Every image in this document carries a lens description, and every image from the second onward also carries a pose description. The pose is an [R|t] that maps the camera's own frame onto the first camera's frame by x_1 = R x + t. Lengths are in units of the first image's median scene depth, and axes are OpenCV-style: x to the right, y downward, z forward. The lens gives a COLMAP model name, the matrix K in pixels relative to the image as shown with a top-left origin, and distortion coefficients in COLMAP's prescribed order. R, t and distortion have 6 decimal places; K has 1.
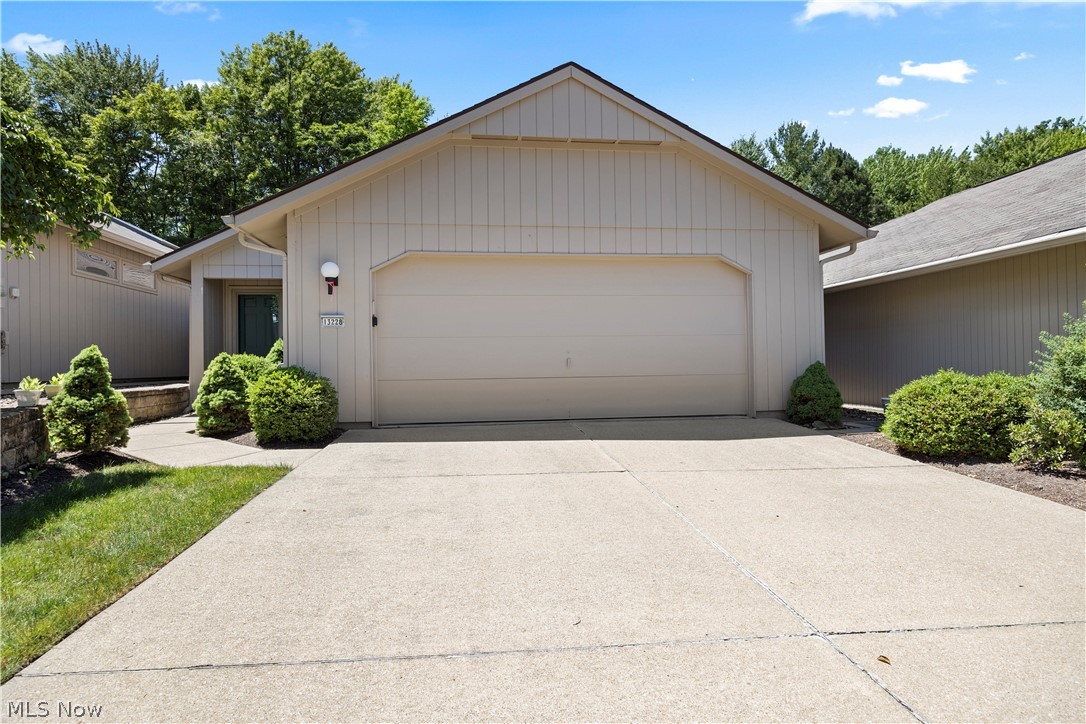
lens RADIAL K [[617.8, 0, 543.6], [0, 617.8, 365.2], [0, 0, 1]] dist [-0.005566, -0.000738]
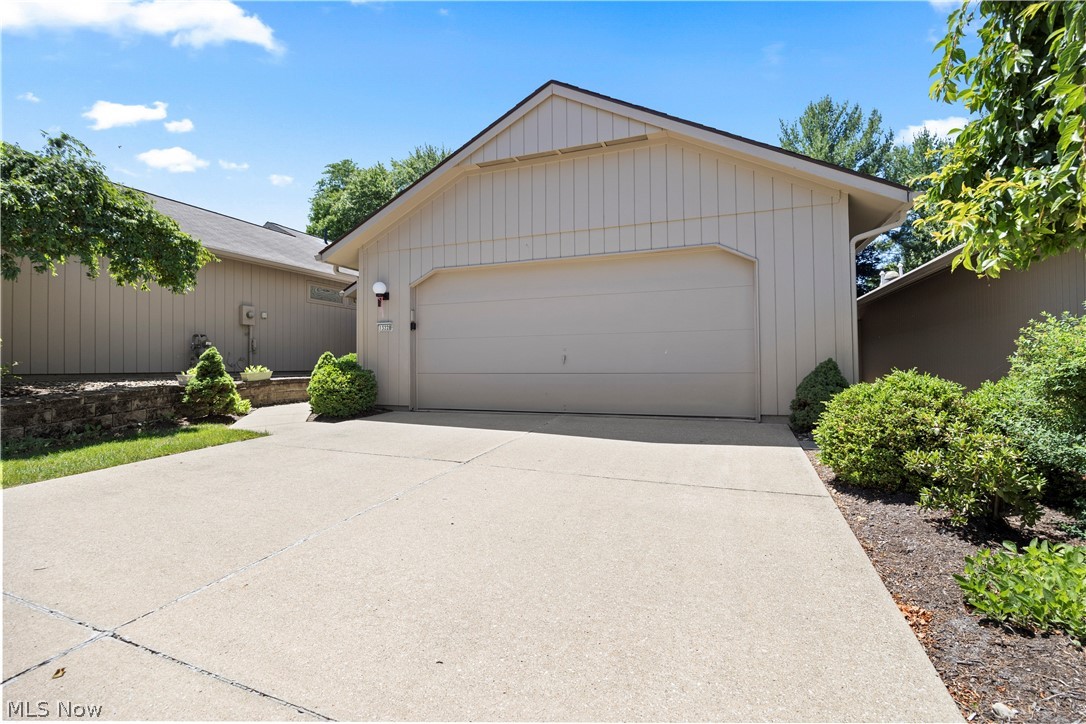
lens RADIAL K [[520.9, 0, 540.4], [0, 520.9, 356.0], [0, 0, 1]] dist [-0.022356, 0.000380]
pose [[0.864765, -0.001170, -0.502175, 0.481326], [-0.006775, 0.999879, -0.013998, 0.002885], [0.502130, 0.015507, 0.864653, 0.215326]]
